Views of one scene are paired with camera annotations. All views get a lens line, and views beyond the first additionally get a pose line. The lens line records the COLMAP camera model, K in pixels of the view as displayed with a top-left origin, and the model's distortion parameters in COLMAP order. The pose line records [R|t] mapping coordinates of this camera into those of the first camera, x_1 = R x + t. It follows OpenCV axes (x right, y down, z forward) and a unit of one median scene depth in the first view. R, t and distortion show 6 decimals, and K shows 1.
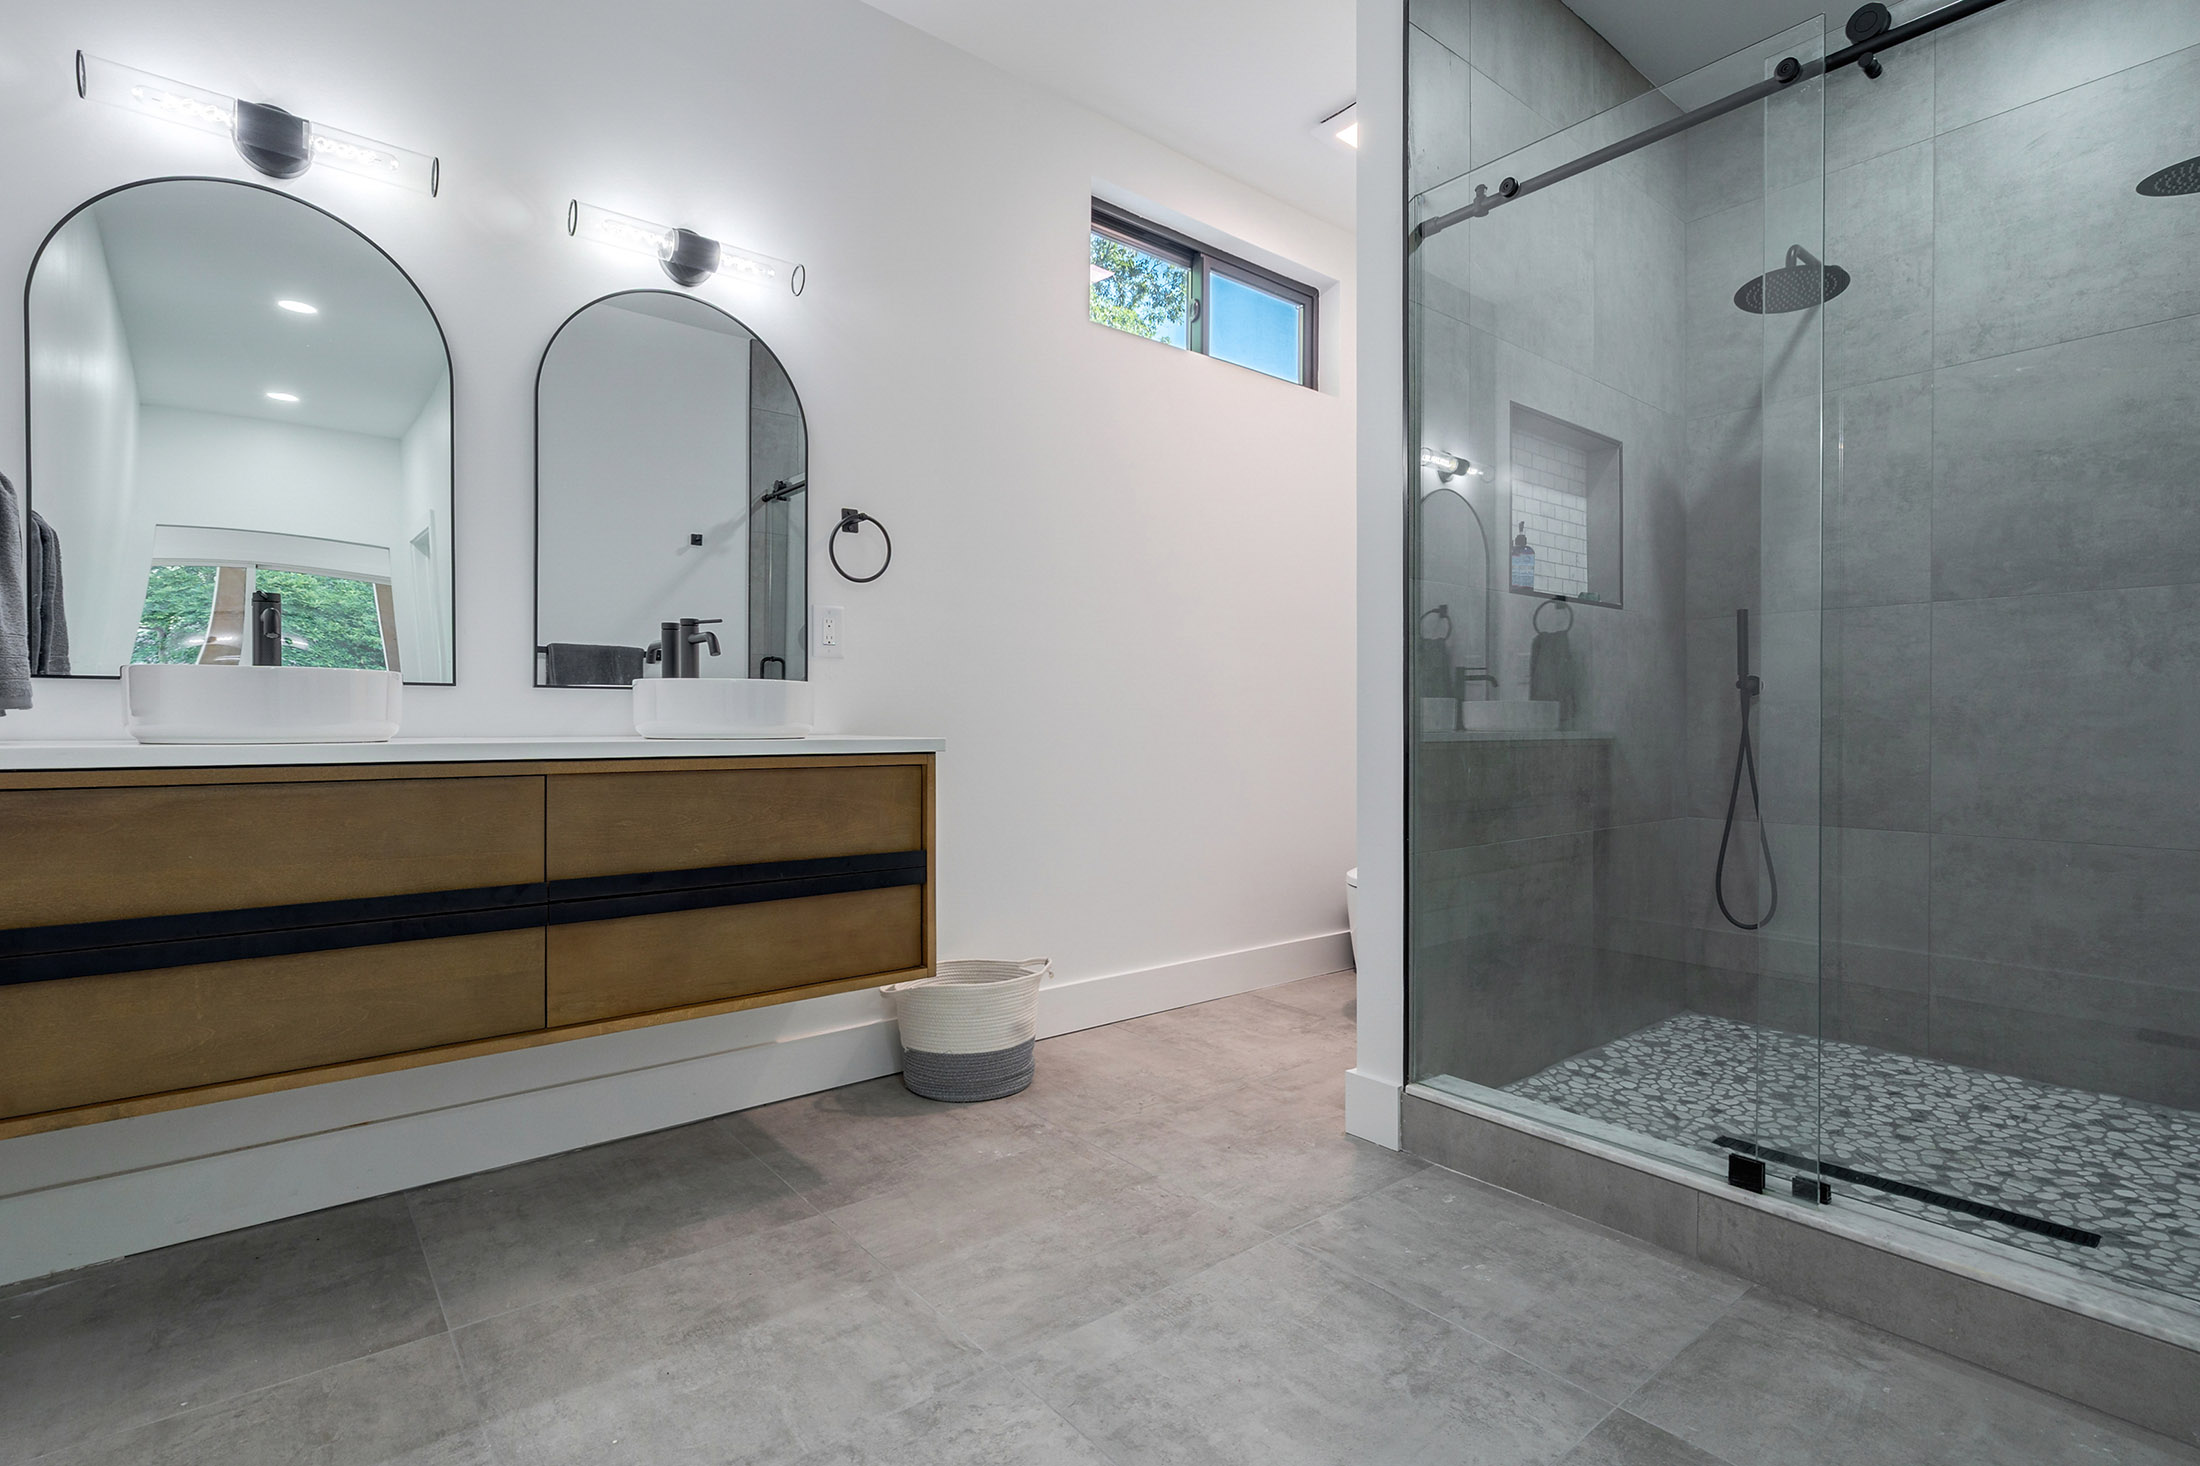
lens RADIAL K [[1048.6, 0, 1107.6], [0, 1048.6, 738.5], [0, 0, 1]] dist [-0.002733, -0.000230]
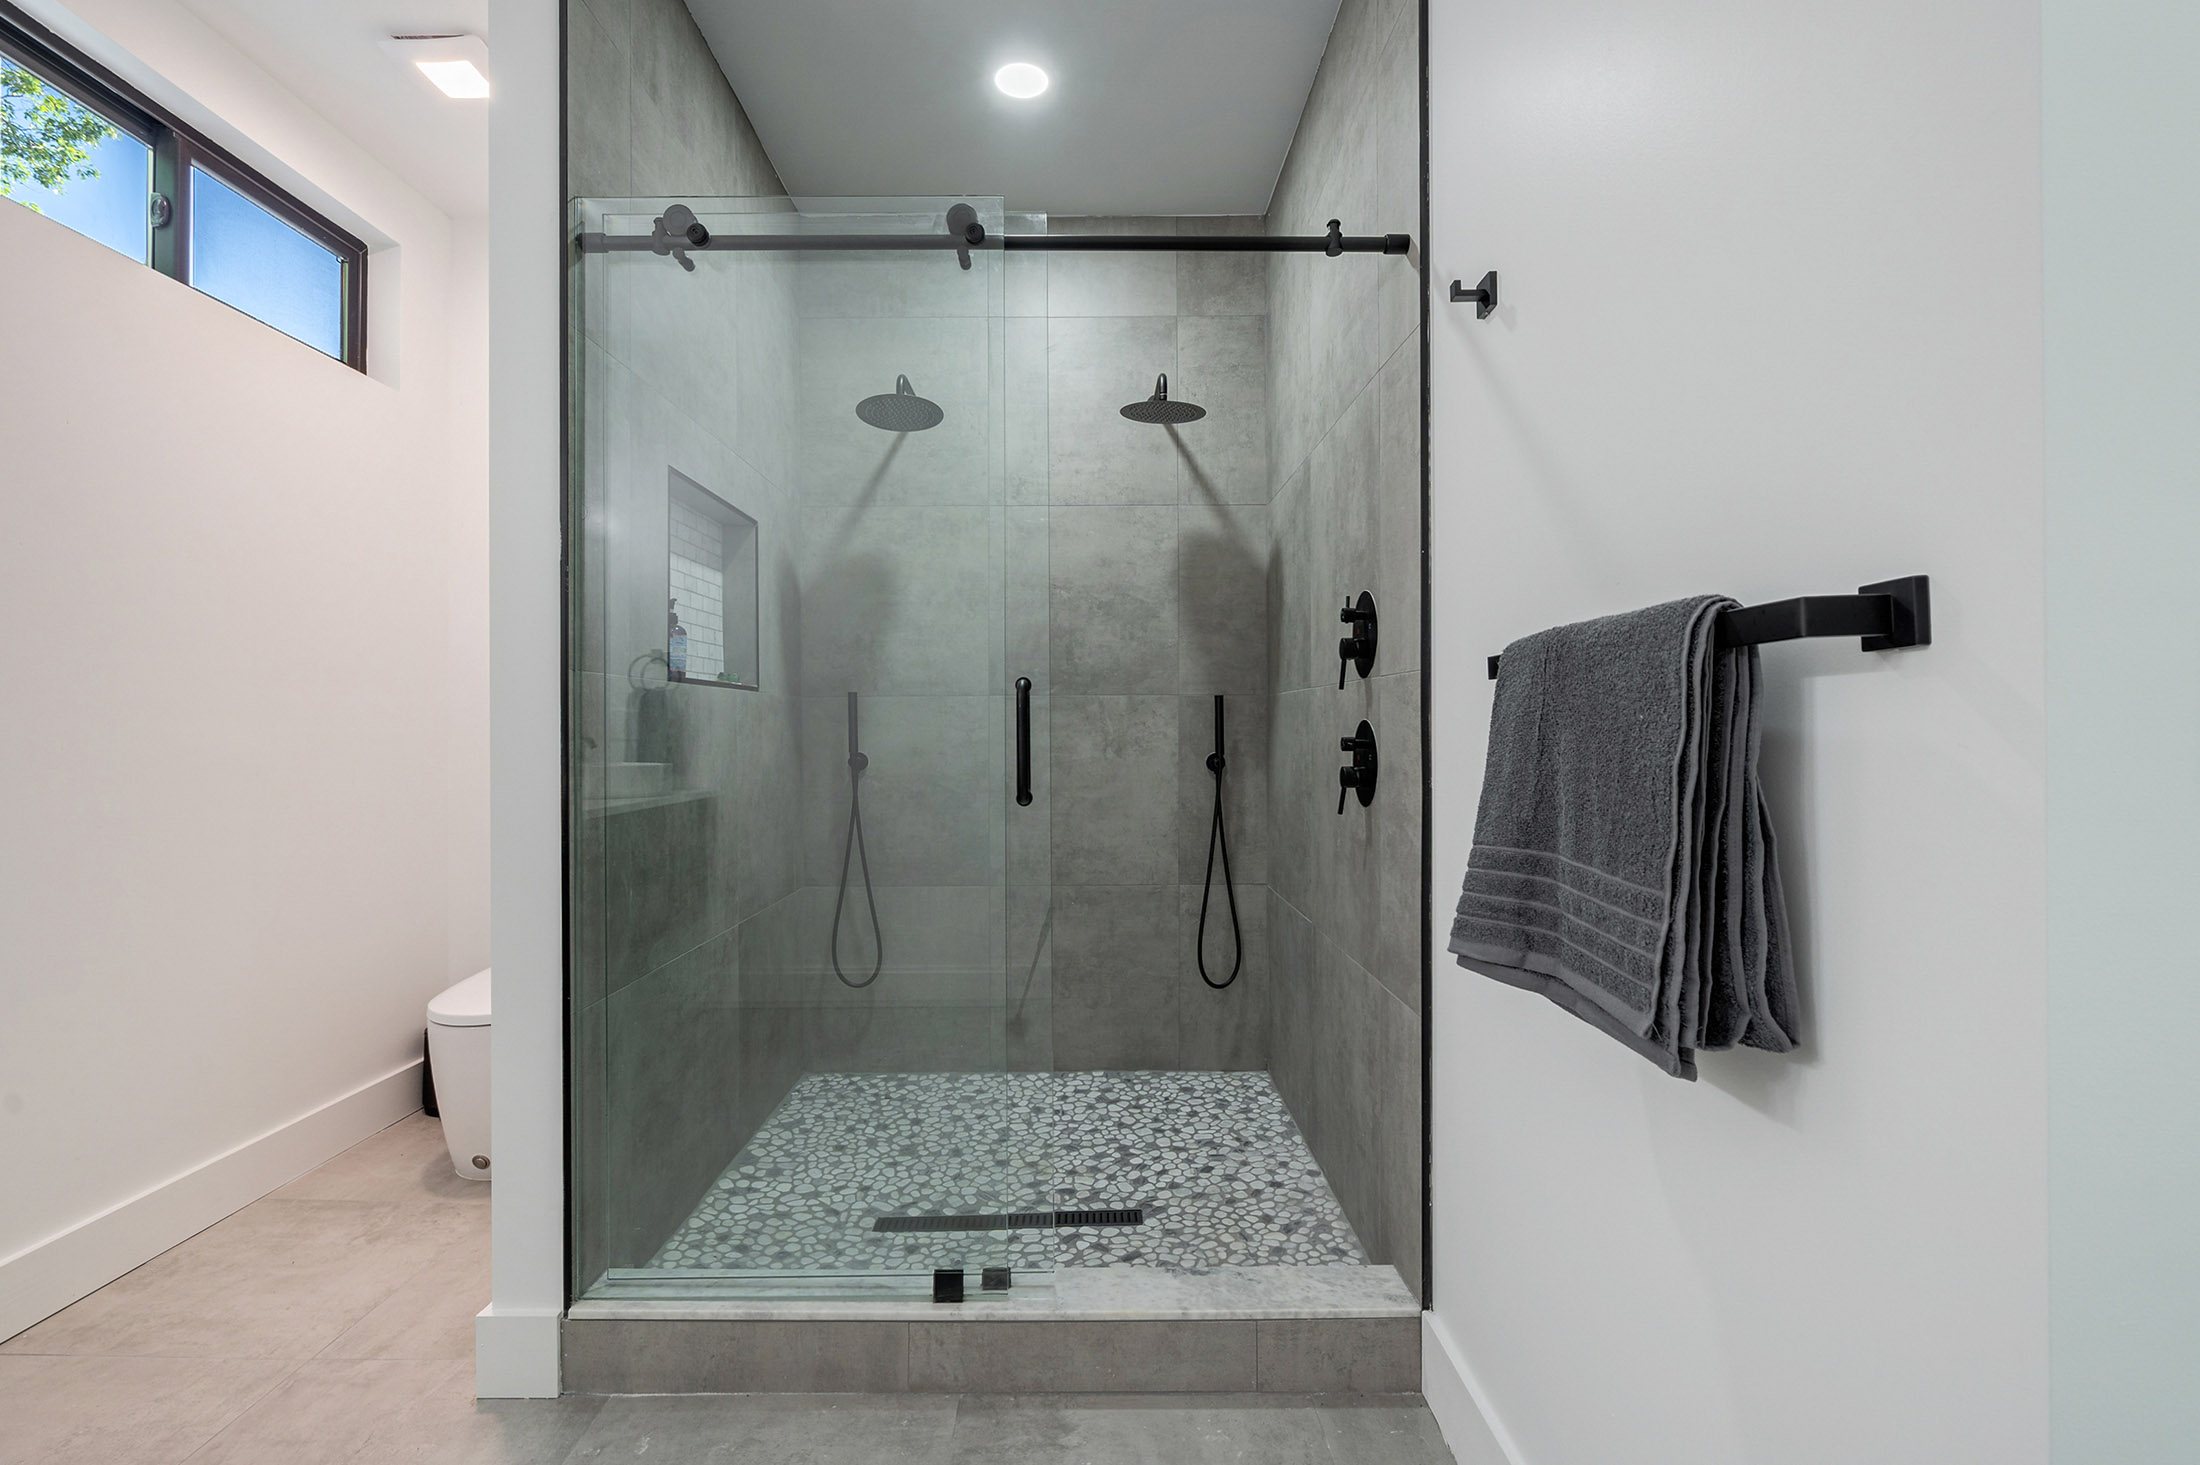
lens RADIAL K [[996.5, 0, 1091.5], [0, 996.5, 728.9], [0, 0, 1]] dist [-0.017897, 0.005020]
pose [[0.632493, 0.003420, 0.774559, -0.039548], [0.009379, 0.999883, -0.012073, -0.085011], [-0.774510, 0.014900, 0.632387, 0.193940]]
